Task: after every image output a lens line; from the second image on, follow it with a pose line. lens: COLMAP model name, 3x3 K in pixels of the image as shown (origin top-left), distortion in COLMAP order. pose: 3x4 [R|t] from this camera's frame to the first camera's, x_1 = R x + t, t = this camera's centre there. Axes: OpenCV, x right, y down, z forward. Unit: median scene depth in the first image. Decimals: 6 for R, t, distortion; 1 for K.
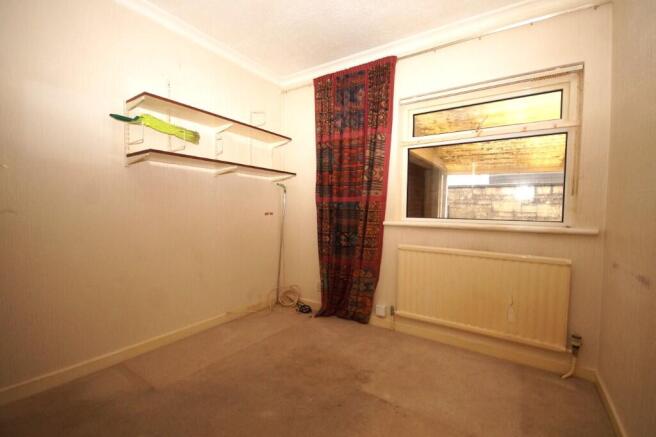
lens RADIAL K [[289.0, 0, 329.3], [0, 289.0, 219.0], [0, 0, 1]] dist [0.001240, 0.000252]
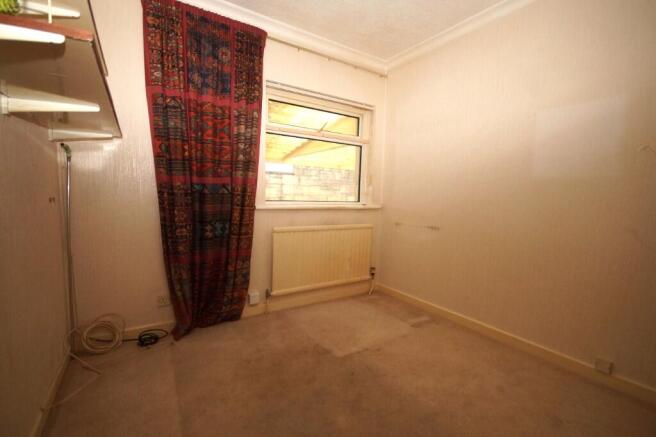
lens RADIAL K [[289.0, 0, 329.3], [0, 289.0, 219.0], [0, 0, 1]] dist [0.001240, 0.000252]
pose [[0.407874, -0.080225, 0.909507, -0.573576], [0.015403, 0.996595, 0.080999, -0.021371], [-0.912908, -0.019029, 0.407721, 0.384355]]
